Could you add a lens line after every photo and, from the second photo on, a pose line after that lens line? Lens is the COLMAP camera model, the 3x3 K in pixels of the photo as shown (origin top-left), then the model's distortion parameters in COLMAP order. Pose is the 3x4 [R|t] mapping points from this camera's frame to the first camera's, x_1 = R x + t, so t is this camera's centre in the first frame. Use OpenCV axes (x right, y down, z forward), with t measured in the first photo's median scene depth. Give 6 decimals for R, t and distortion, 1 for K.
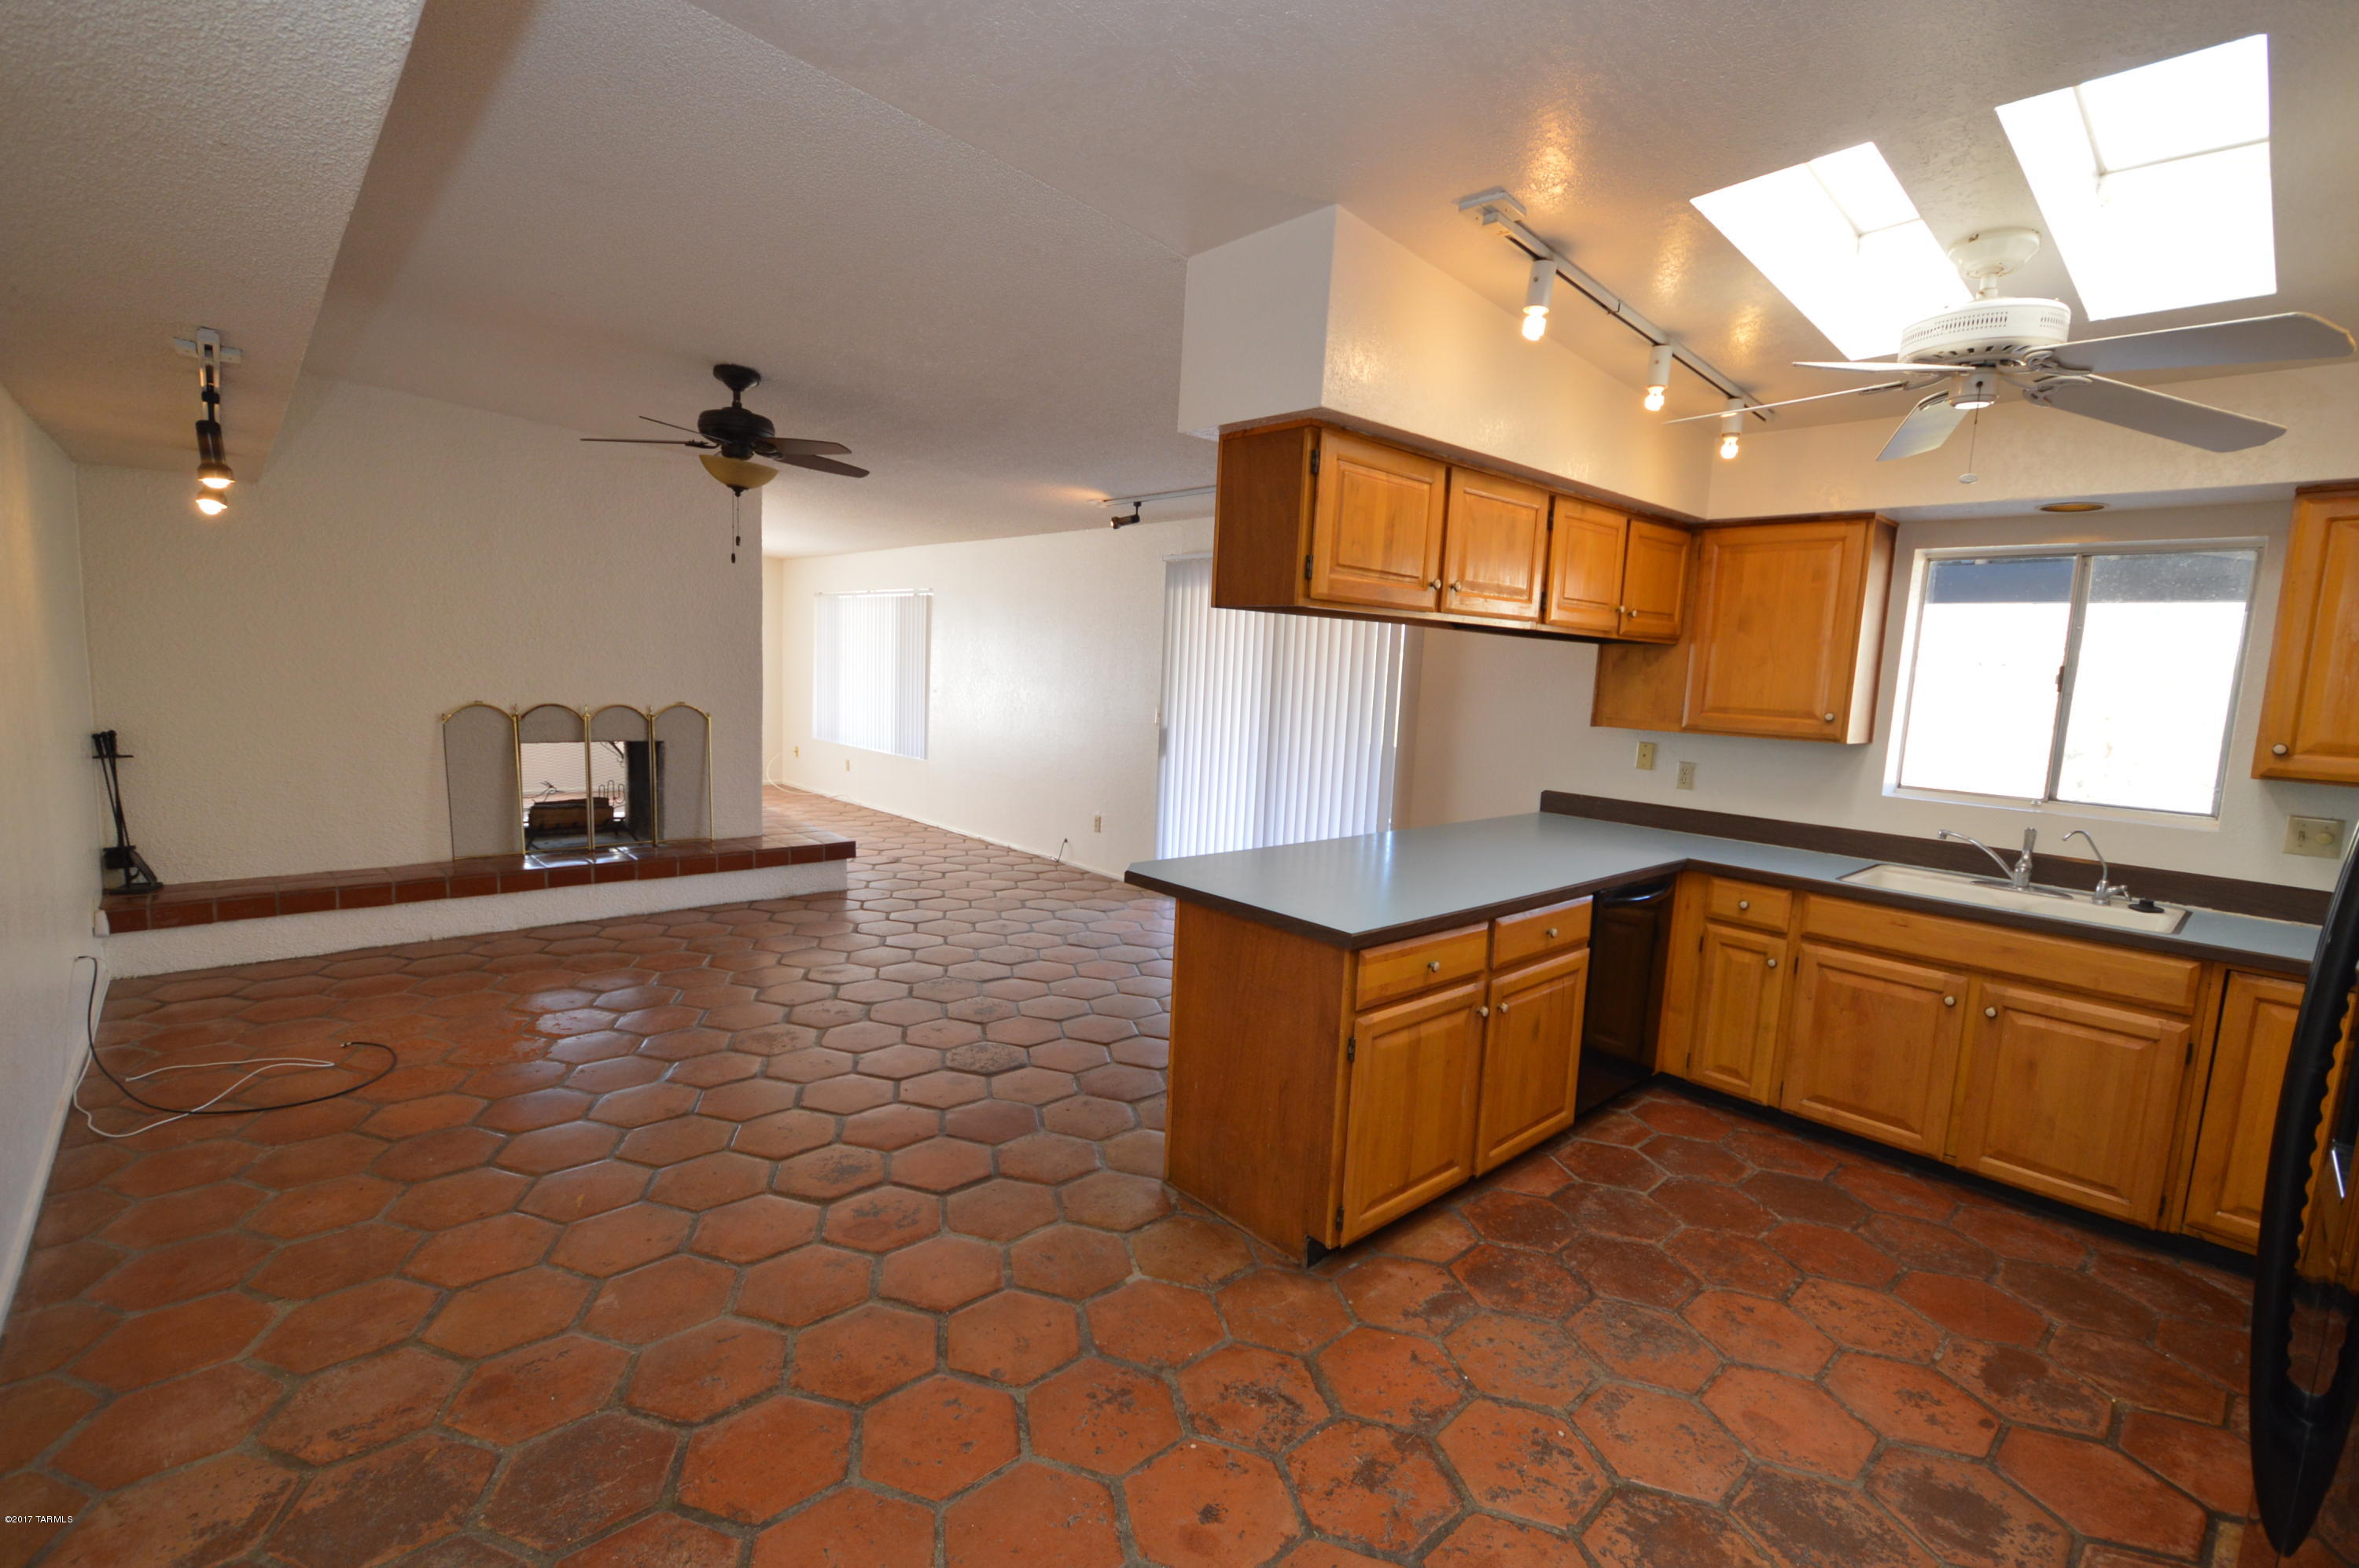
lens RADIAL K [[1043.1, 0, 1177.4], [0, 1043.1, 786.7], [0, 0, 1]] dist [0.001917, -0.000442]
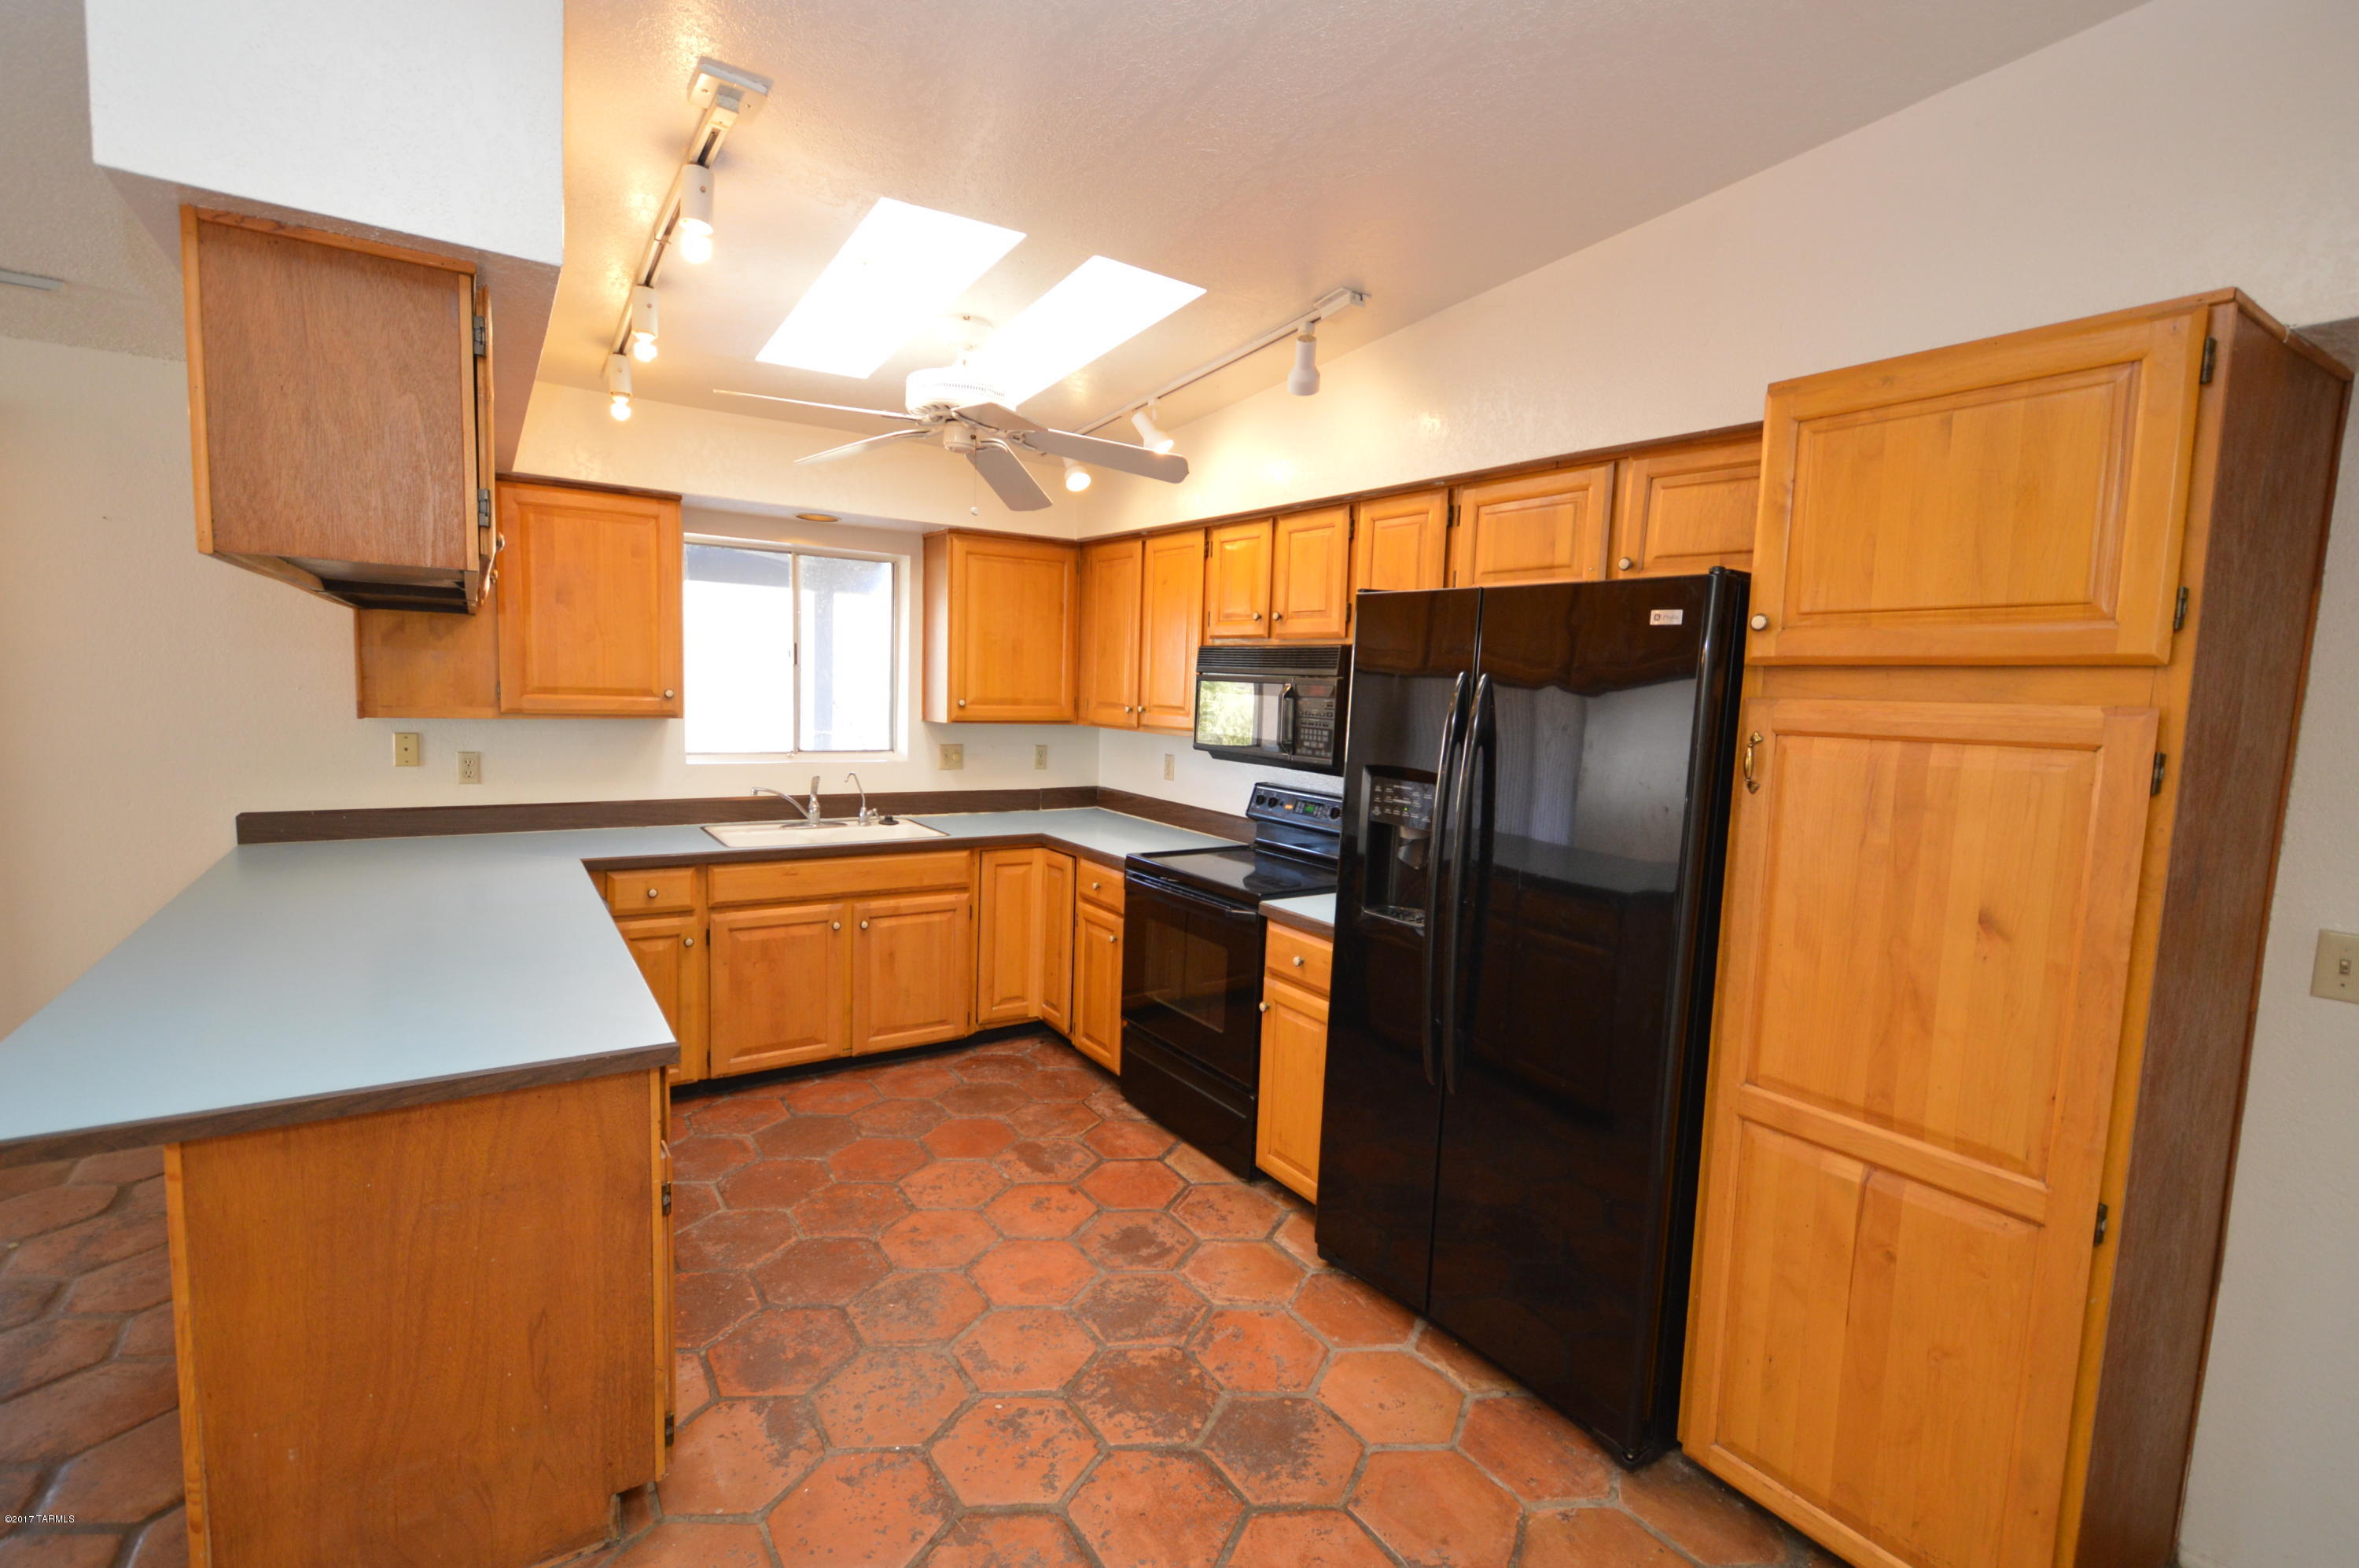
lens RADIAL K [[1043.1, 0, 1177.4], [0, 1043.1, 786.7], [0, 0, 1]] dist [0.001917, -0.000442]
pose [[0.143262, -0.140573, 0.979651, -0.364767], [0.086366, 0.987861, 0.129121, -0.076041], [-0.985909, 0.066110, 0.153664, 0.417524]]
